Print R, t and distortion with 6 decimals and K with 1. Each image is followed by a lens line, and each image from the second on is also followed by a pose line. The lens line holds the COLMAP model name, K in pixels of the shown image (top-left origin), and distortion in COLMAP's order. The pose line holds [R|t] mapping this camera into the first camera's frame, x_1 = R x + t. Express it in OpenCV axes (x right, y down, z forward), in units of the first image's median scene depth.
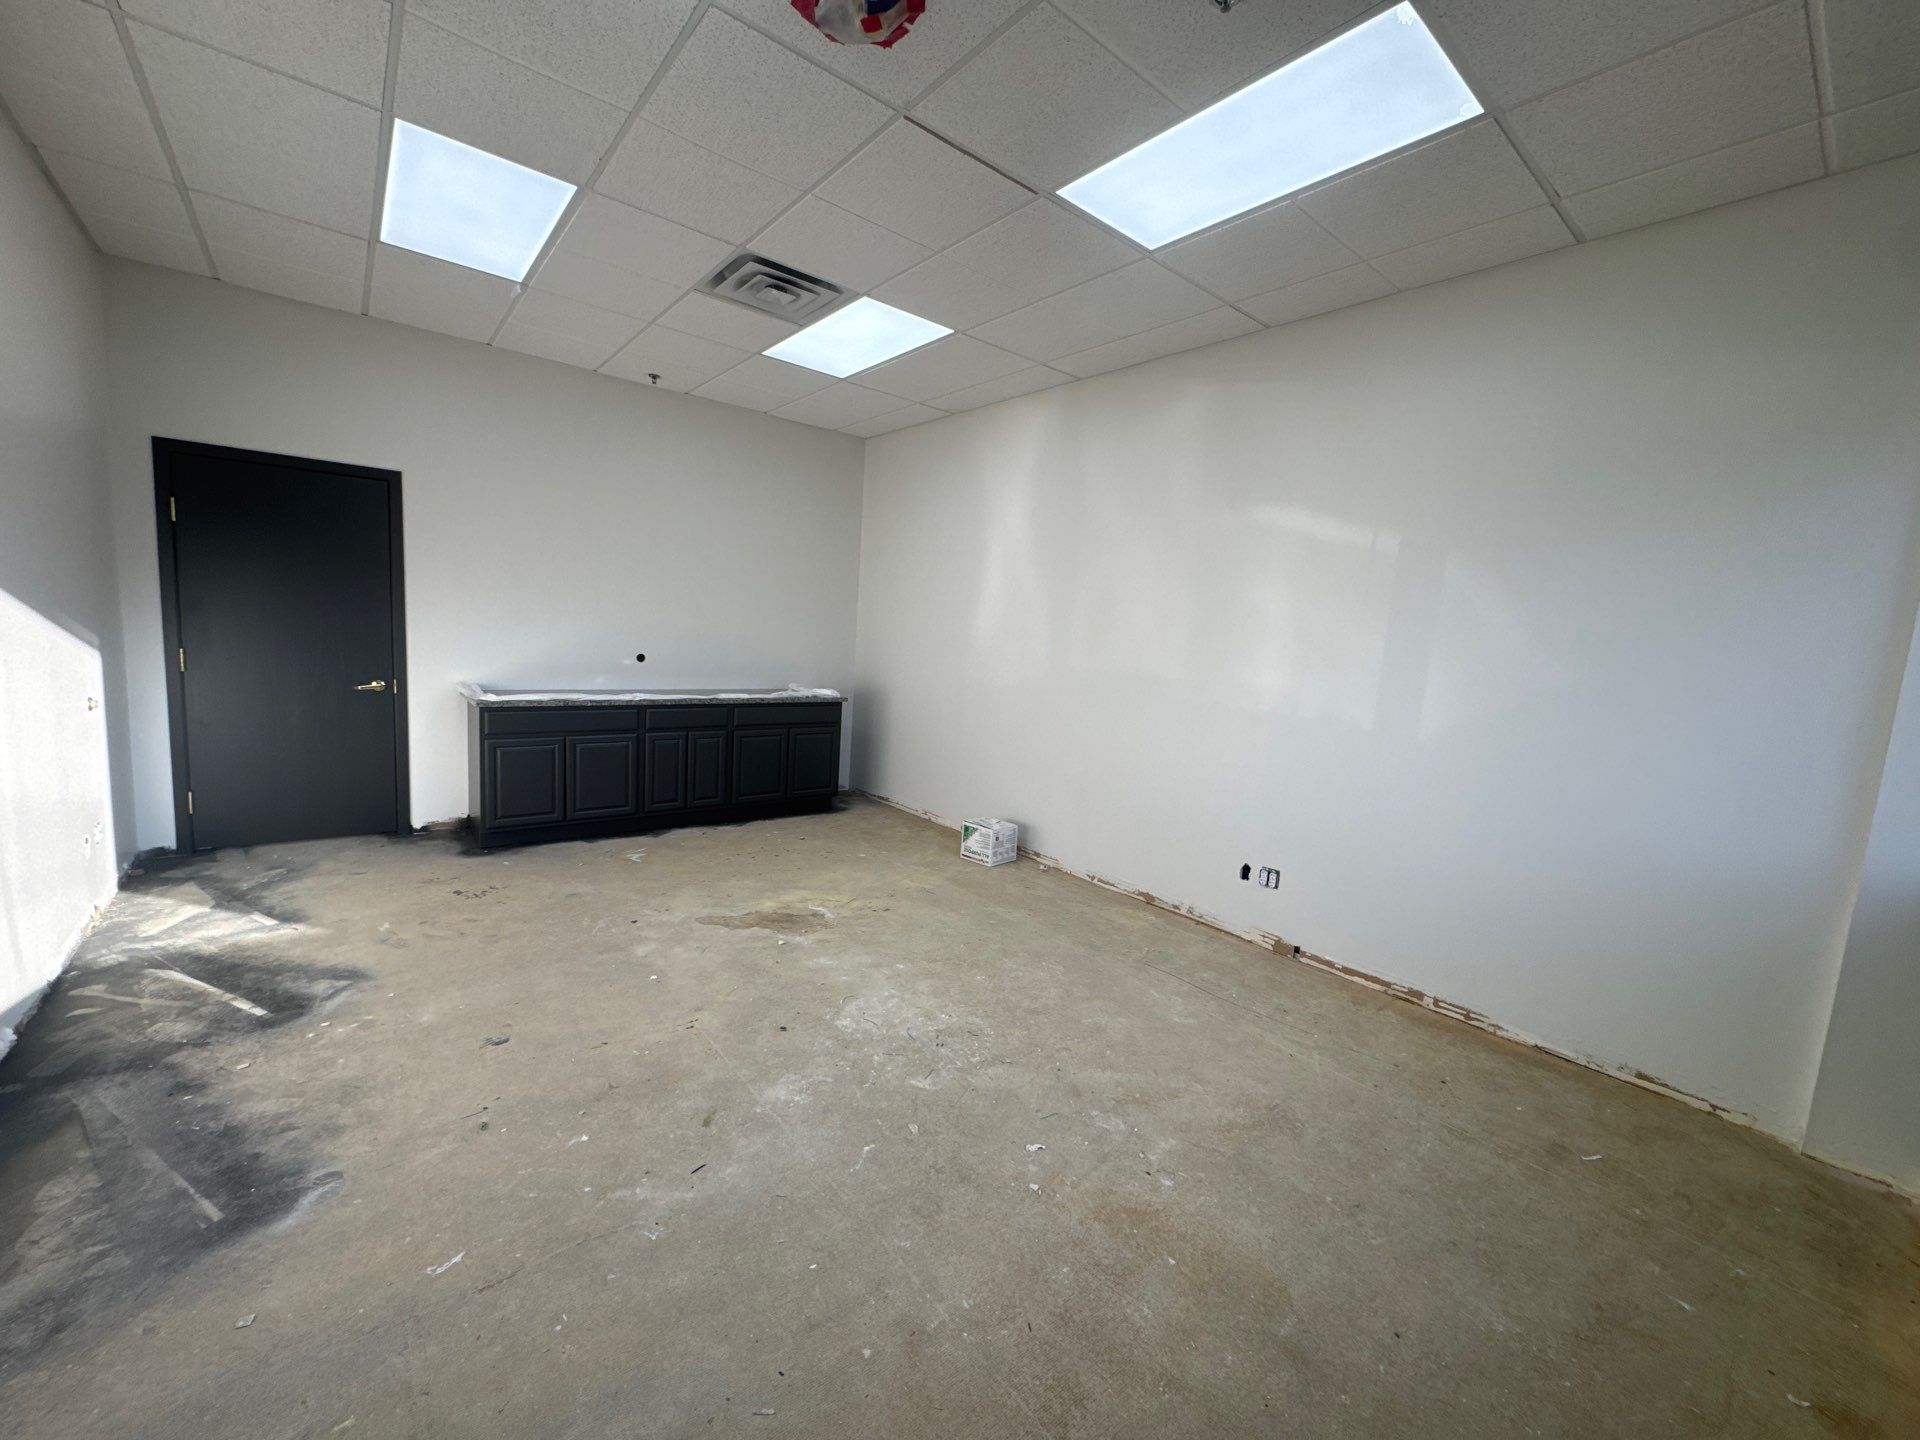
lens RADIAL K [[763.8, 0, 958.4], [0, 763.8, 722.0], [0, 0, 1]] dist [-0.001510, -0.000017]
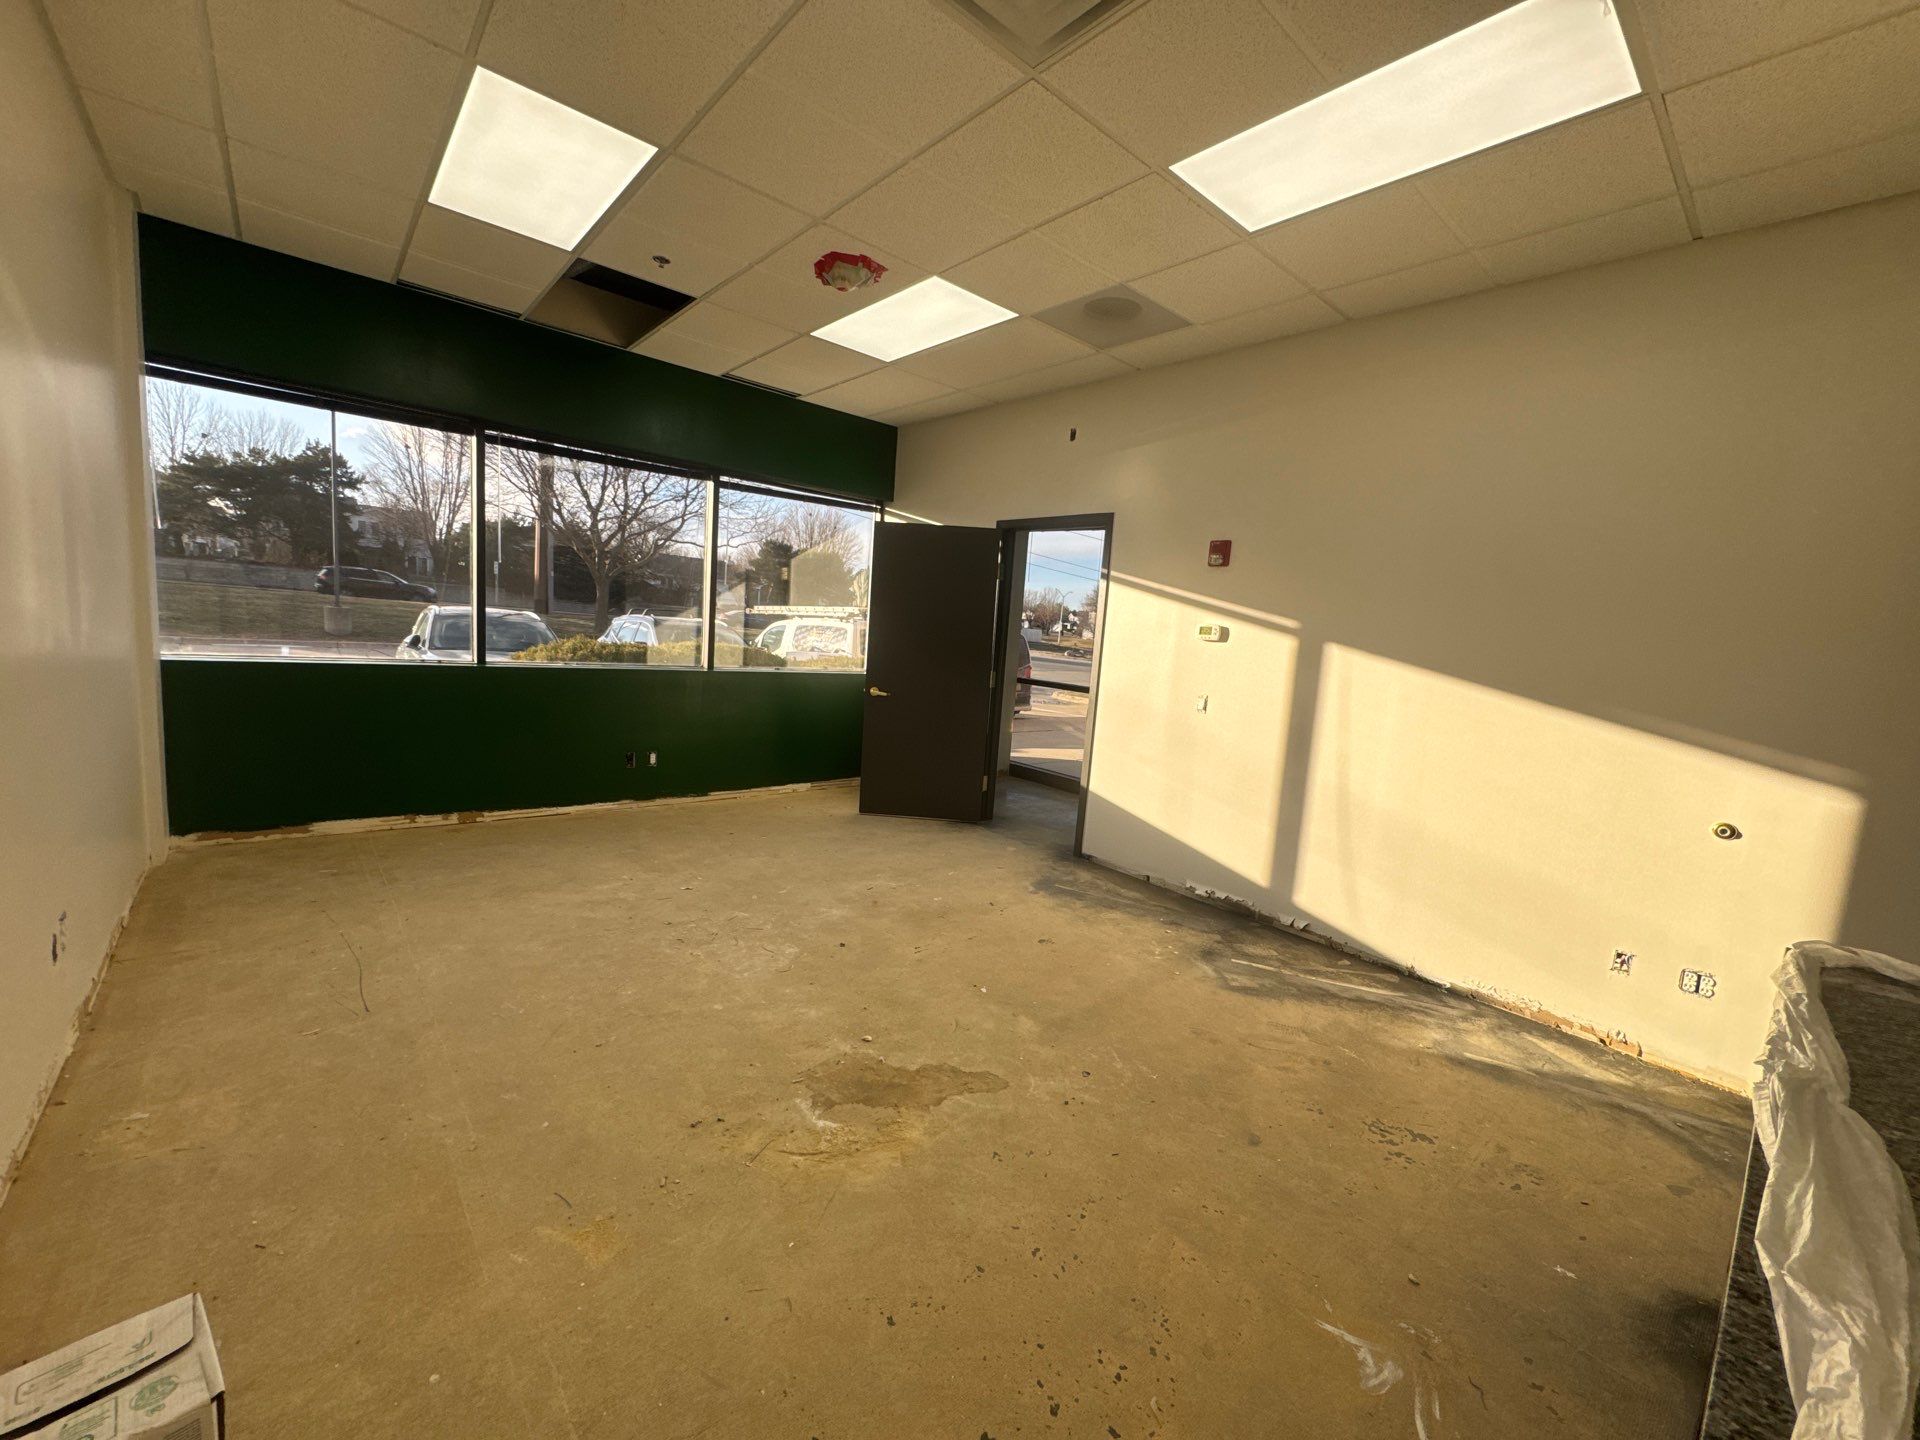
lens RADIAL K [[763.8, 0, 963.0], [0, 763.8, 718.0], [0, 0, 1]] dist [-0.001510, -0.000017]
pose [[-0.989443, -0.135280, -0.051974, -0.262176], [-0.143803, 0.960954, 0.236408, -0.223224], [0.017963, 0.241386, -0.970263, 1.790401]]
